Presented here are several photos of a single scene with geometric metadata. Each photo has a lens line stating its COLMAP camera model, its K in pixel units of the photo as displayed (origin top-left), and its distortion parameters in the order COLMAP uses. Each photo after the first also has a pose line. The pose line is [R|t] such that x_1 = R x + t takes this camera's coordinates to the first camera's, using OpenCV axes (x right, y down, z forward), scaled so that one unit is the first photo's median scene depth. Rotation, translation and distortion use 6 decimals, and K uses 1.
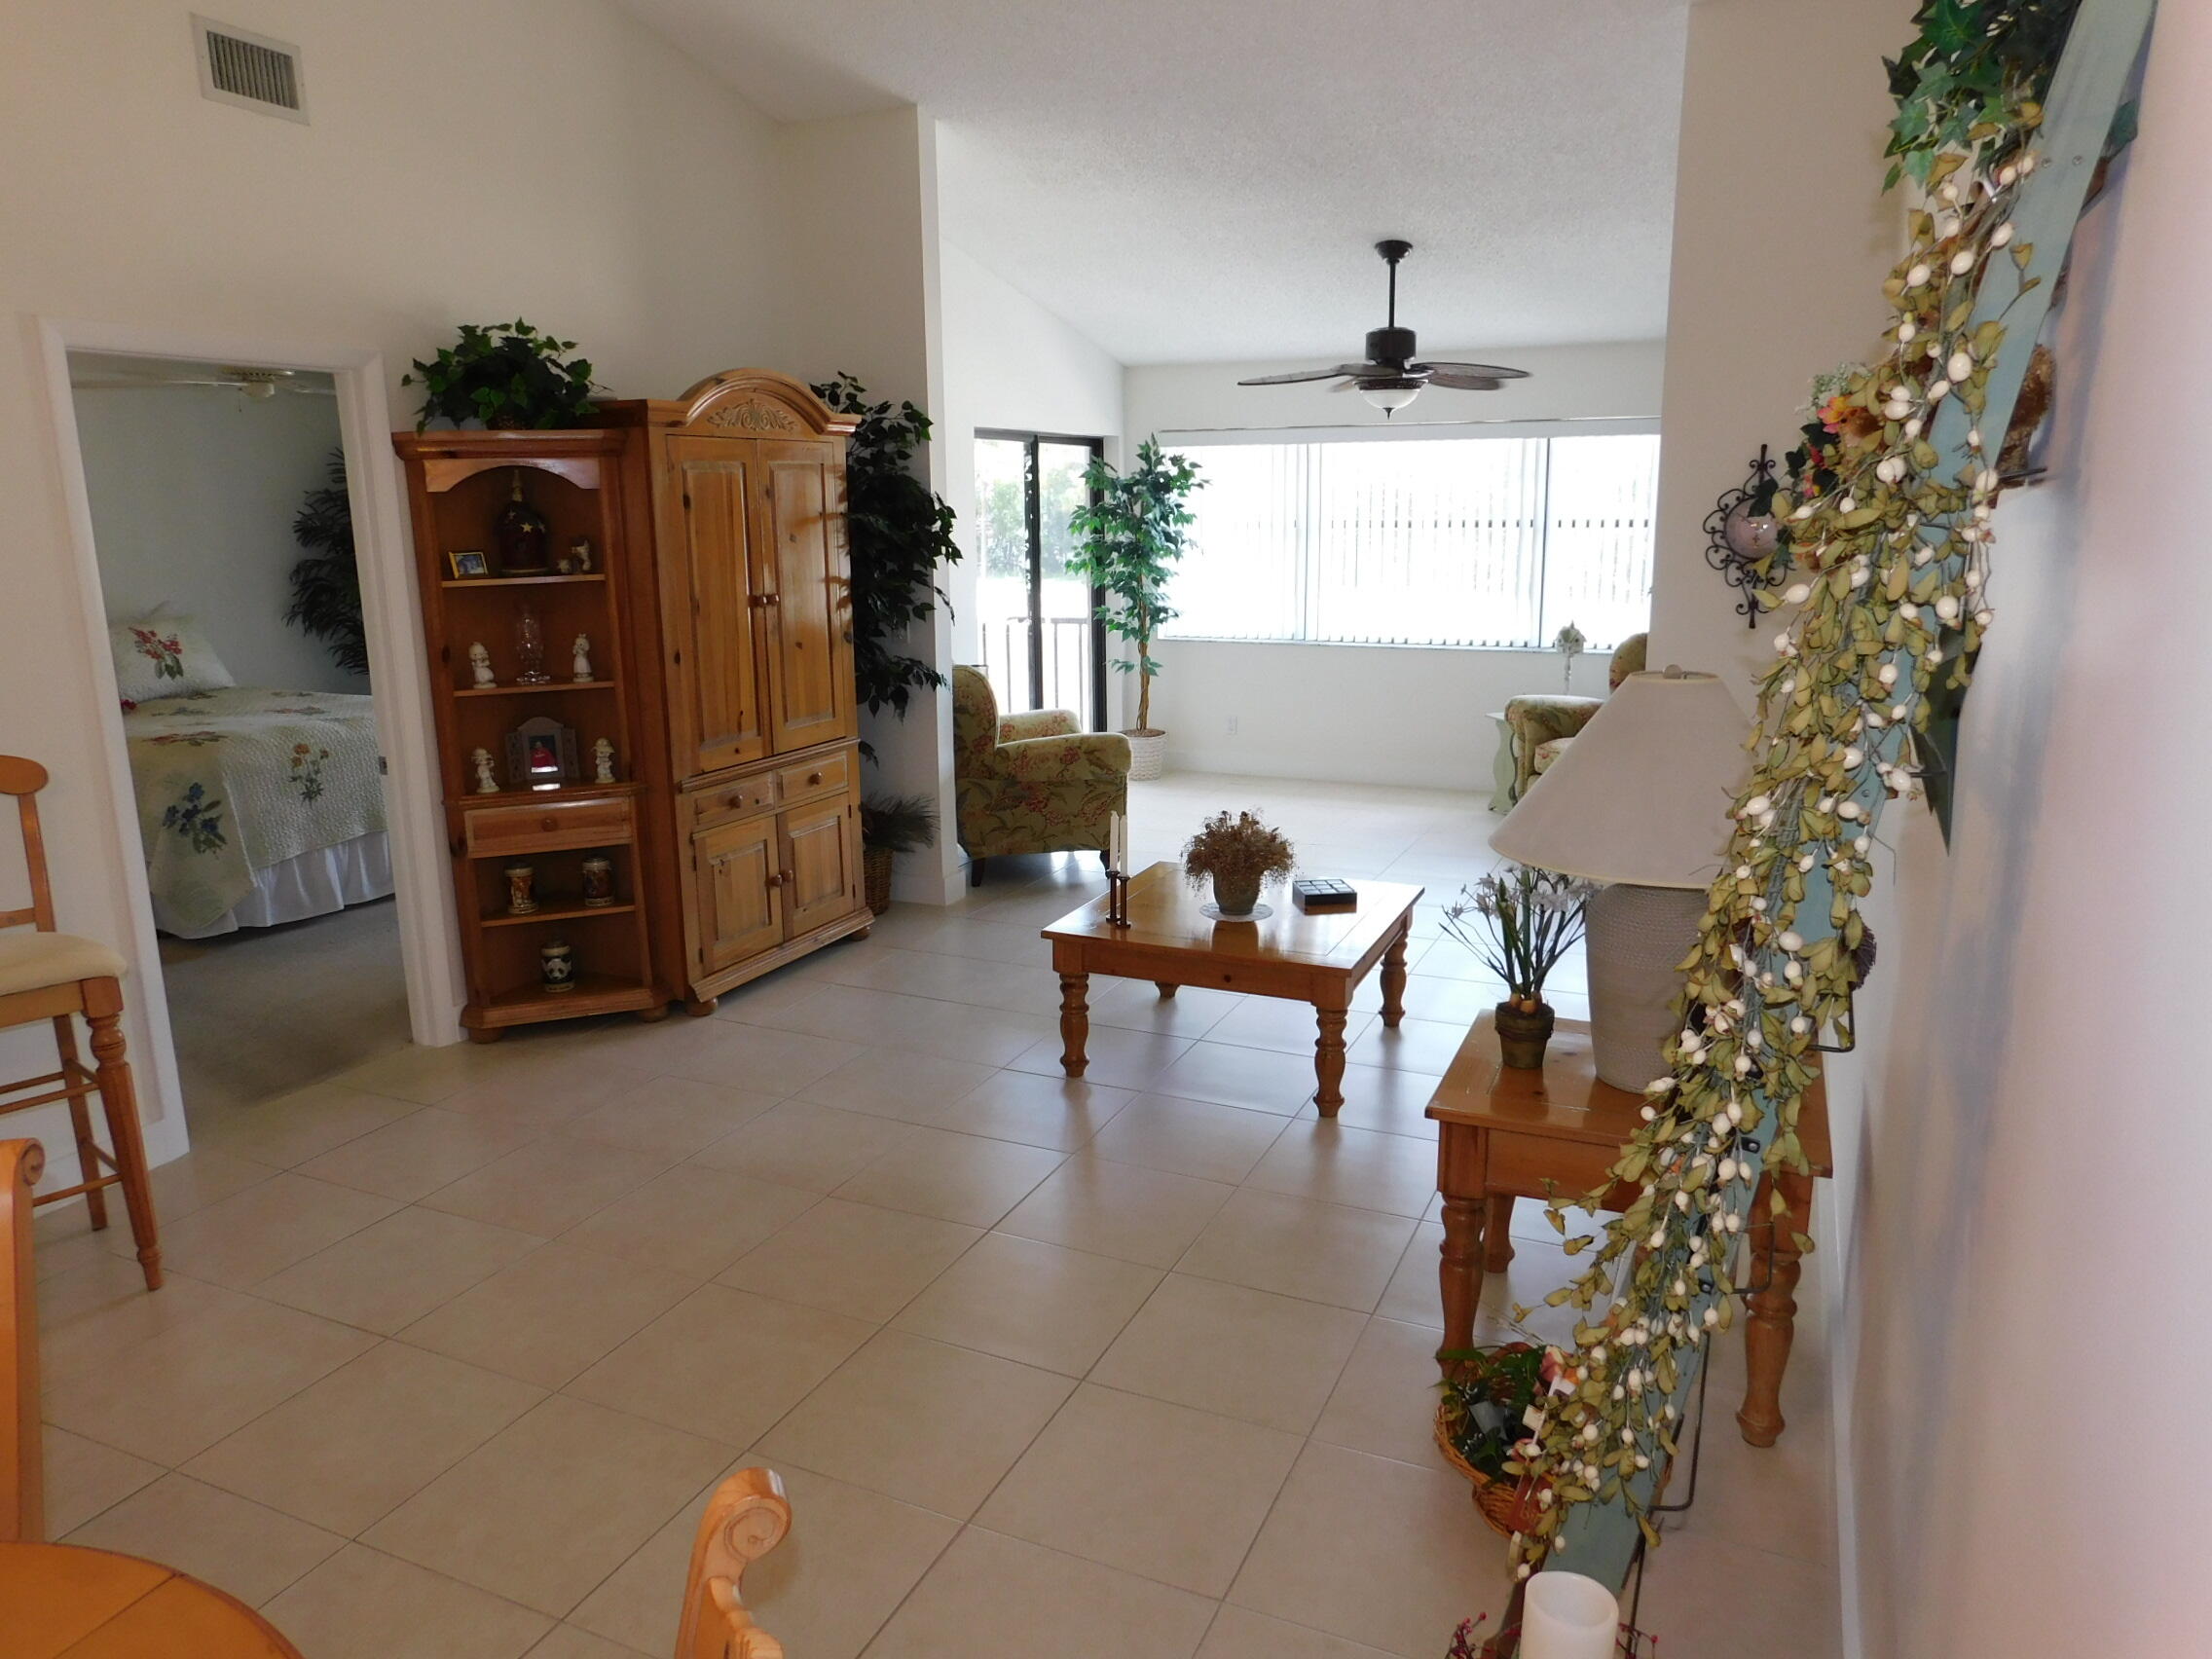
lens RADIAL K [[1471.3, 0, 1111.2], [0, 1471.3, 818.6], [0, 0, 1]] dist [-0.062265, 0.055144]
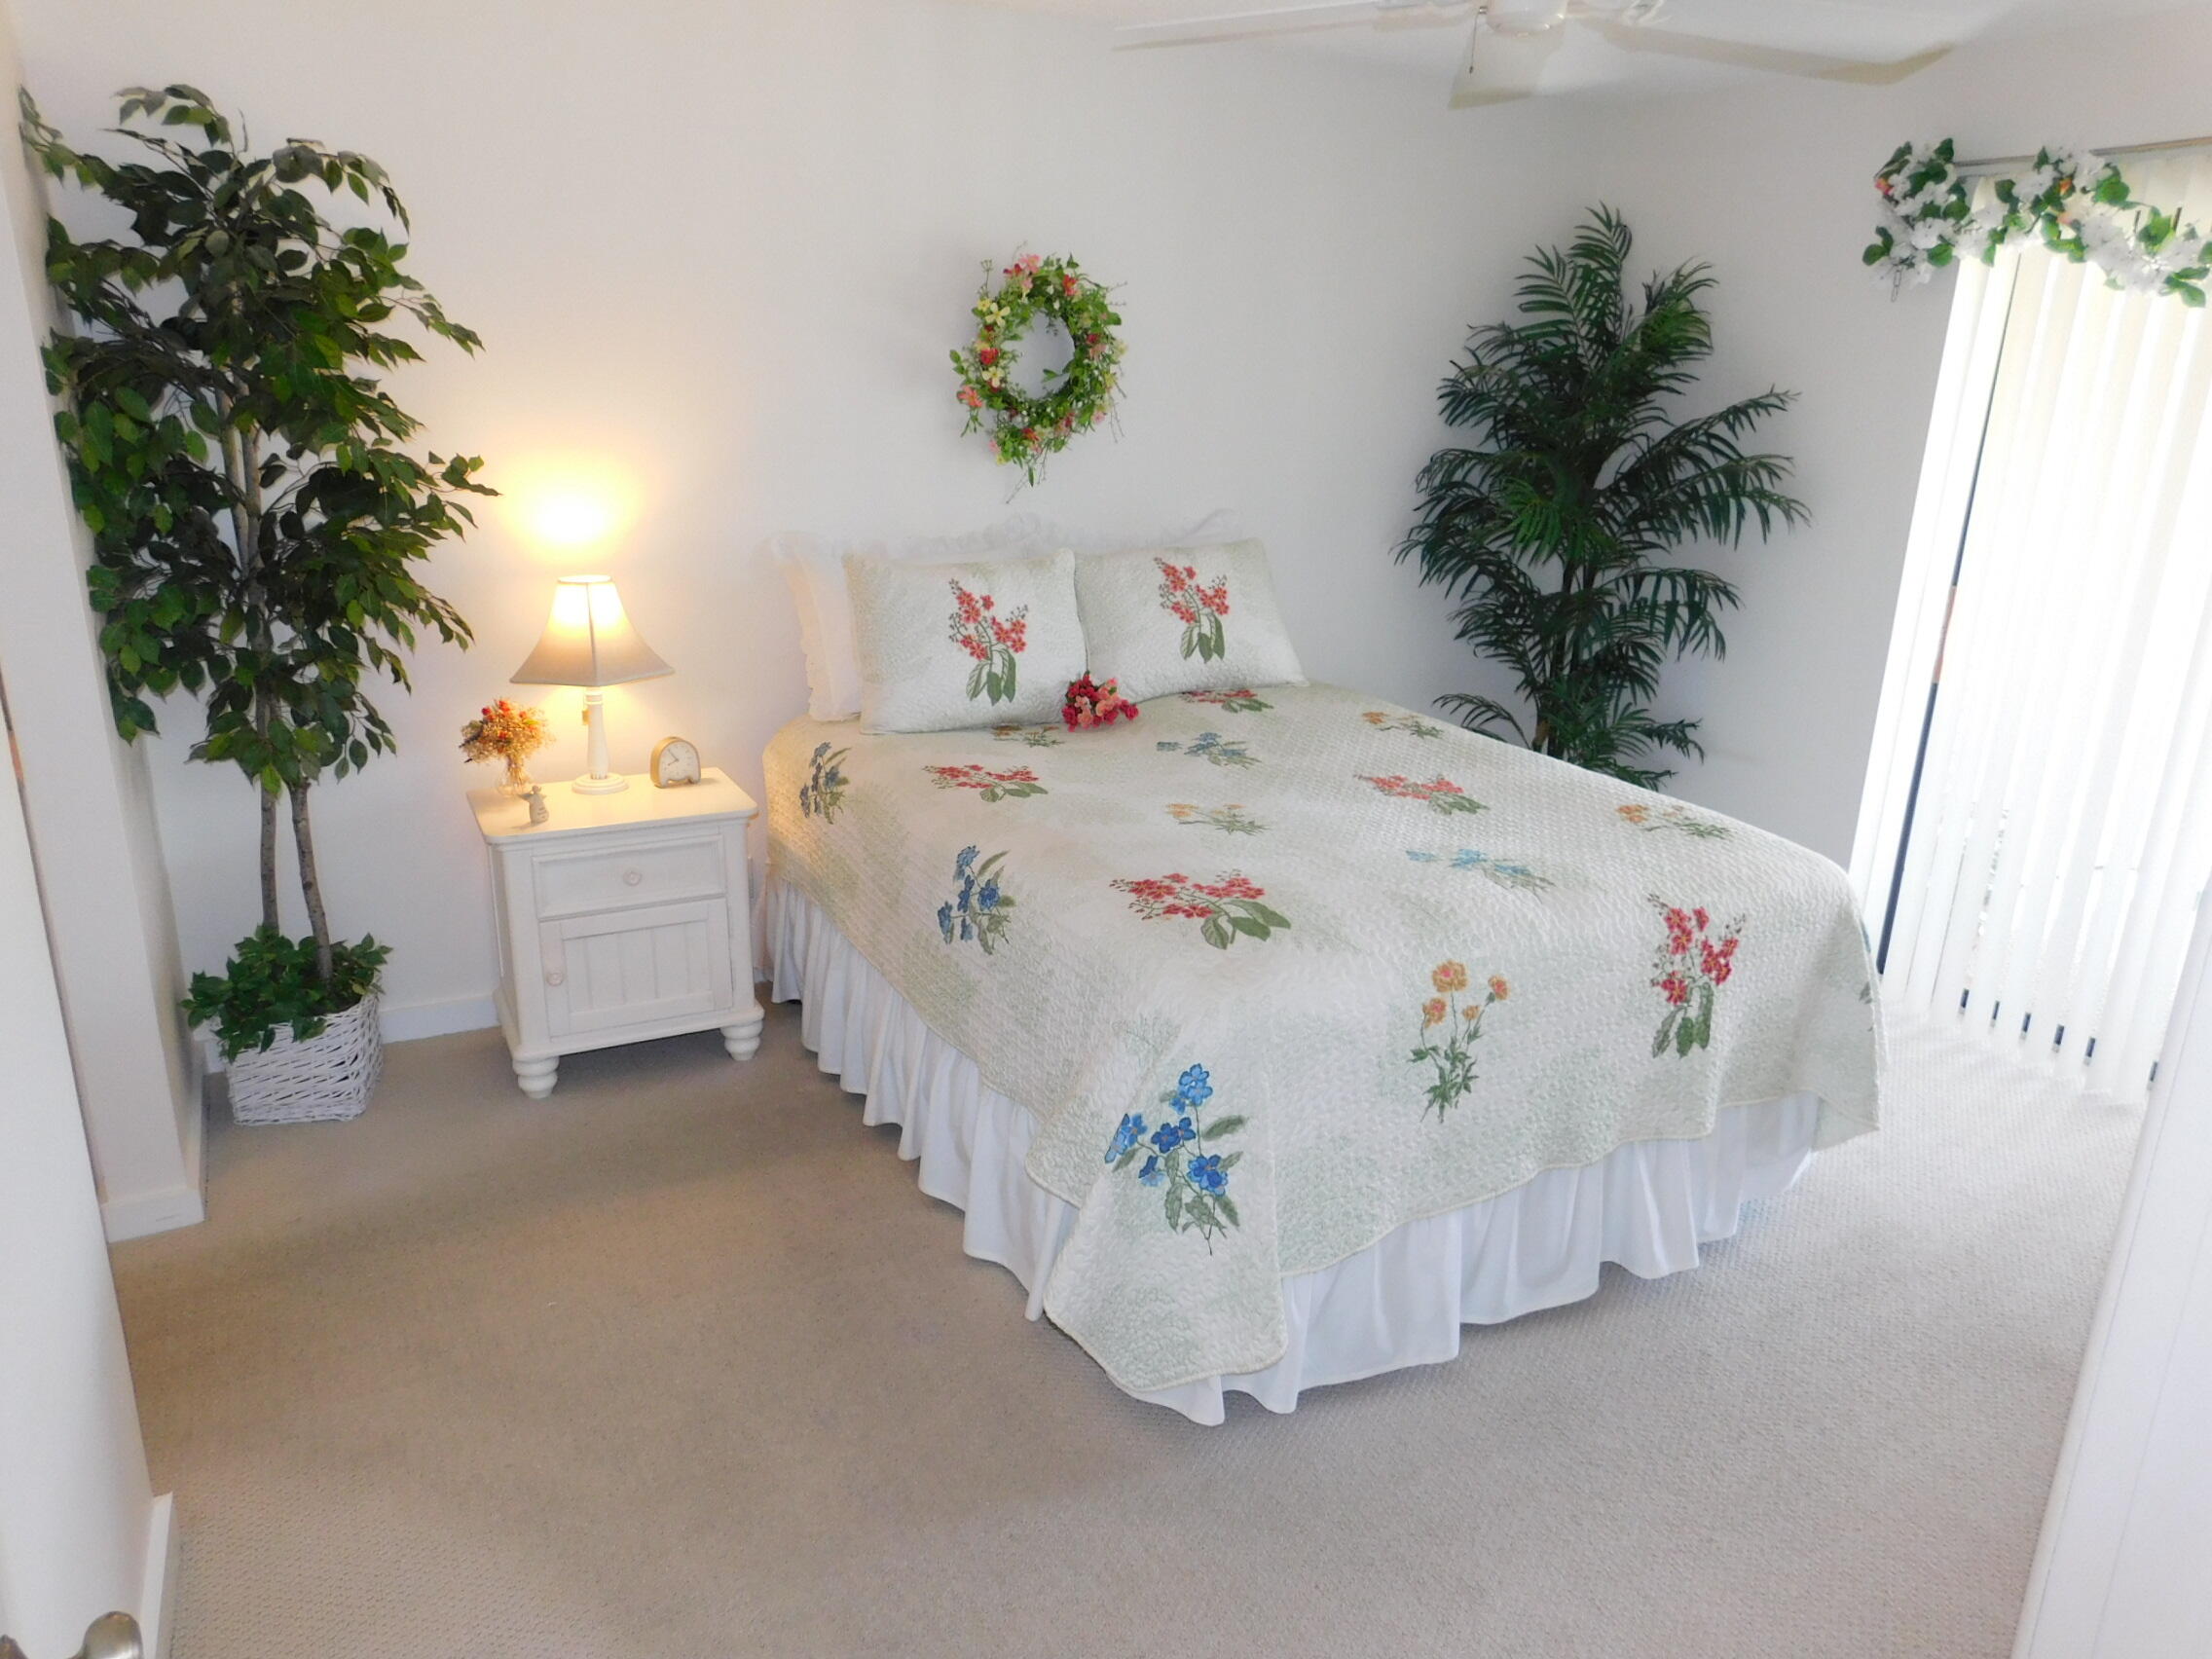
lens RADIAL K [[1471.3, 0, 1111.2], [0, 1471.3, 818.6], [0, 0, 1]] dist [-0.062265, 0.055144]
pose [[0.793304, 0.211163, -0.571033, -0.361826], [-0.166041, 0.977410, 0.130766, -0.107912], [0.585747, -0.008923, 0.810445, 0.550509]]
